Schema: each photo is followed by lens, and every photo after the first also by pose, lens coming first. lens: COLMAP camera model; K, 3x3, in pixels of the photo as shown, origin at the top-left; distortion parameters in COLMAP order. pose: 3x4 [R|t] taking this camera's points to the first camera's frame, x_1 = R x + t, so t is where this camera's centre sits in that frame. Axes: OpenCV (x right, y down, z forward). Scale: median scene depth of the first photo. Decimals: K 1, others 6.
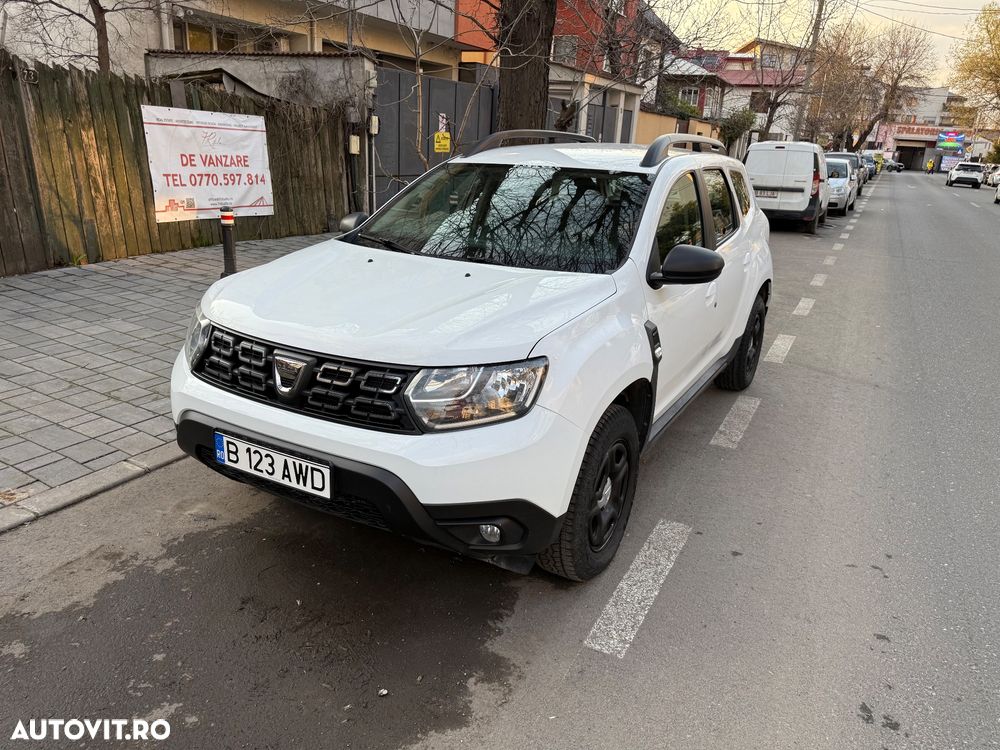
lens RADIAL K [[717.0, 0, 496.8], [0, 717.0, 376.3], [0, 0, 1]] dist [0.000906, 0.002704]
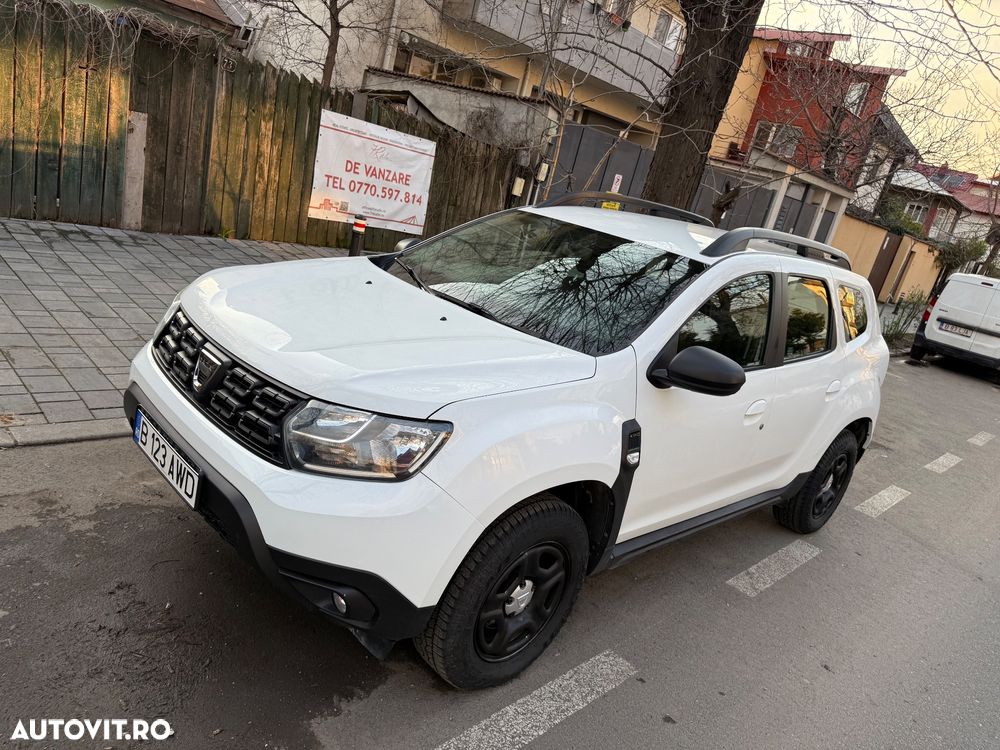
lens RADIAL K [[703.5, 0, 501.1], [0, 703.5, 376.9], [0, 0, 1]] dist [0.095939, -0.156455]
pose [[0.941130, 0.254314, -0.222708, 0.203363], [-0.269339, 0.962240, -0.039385, -0.043526], [0.204282, 0.097050, 0.974089, 0.105848]]
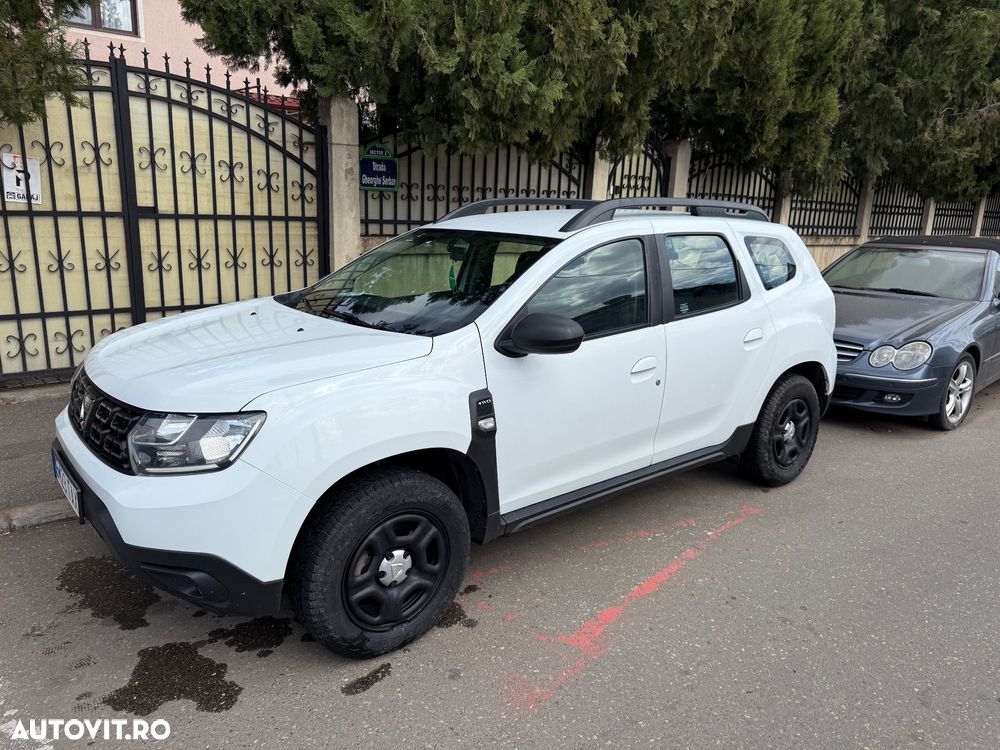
lens RADIAL K [[703.5, 0, 501.1], [0, 703.5, 376.9], [0, 0, 1]] dist [0.095939, -0.156455]
pose [[0.931594, 0.062685, -0.358055, 0.479607], [-0.098013, 0.991853, -0.081366, -0.018372], [0.350038, 0.110894, 0.930148, 0.130690]]
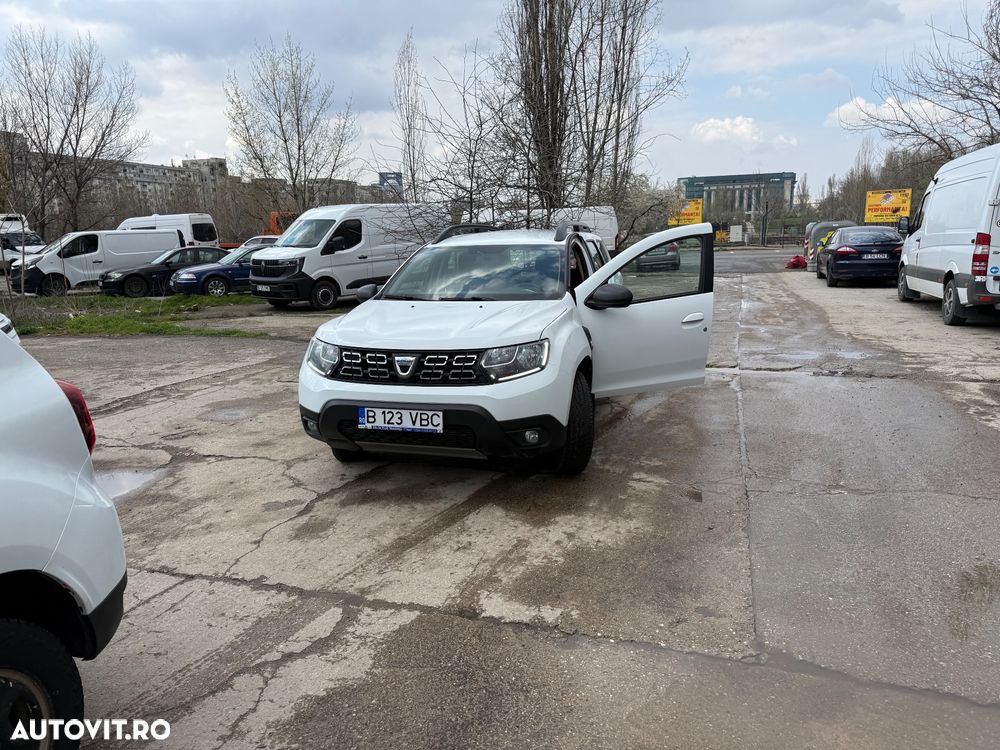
lens RADIAL K [[713.7, 0, 503.5], [0, 713.7, 370.3], [0, 0, 1]] dist [0.066377, -0.093604]
pose [[0.969664, -0.103670, 0.221370, -0.305401], [0.130863, 0.985065, -0.111899, 0.162171], [-0.206463, 0.137474, 0.968749, -0.503653]]
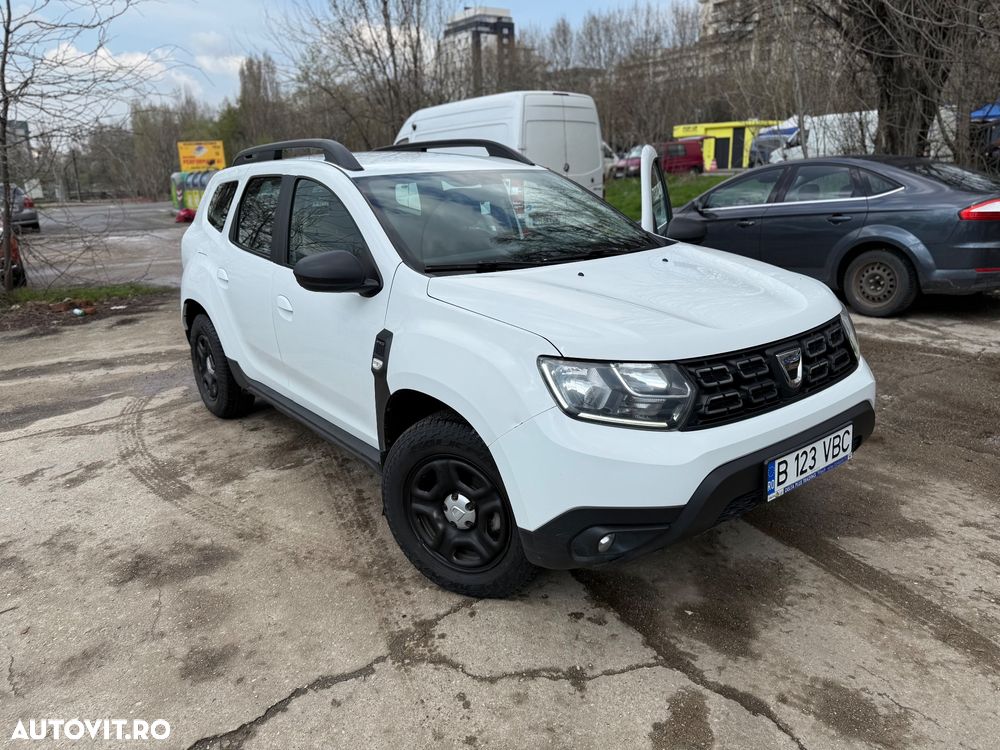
lens RADIAL K [[719.6, 0, 499.2], [0, 719.6, 373.4], [0, 0, 1]] dist [0.042794, -0.047753]
pose [[0.370542, -0.300858, 0.878739, -0.908071], [0.332712, 0.926299, 0.176845, -0.208980], [-0.867180, 0.226838, 0.443332, 0.626540]]
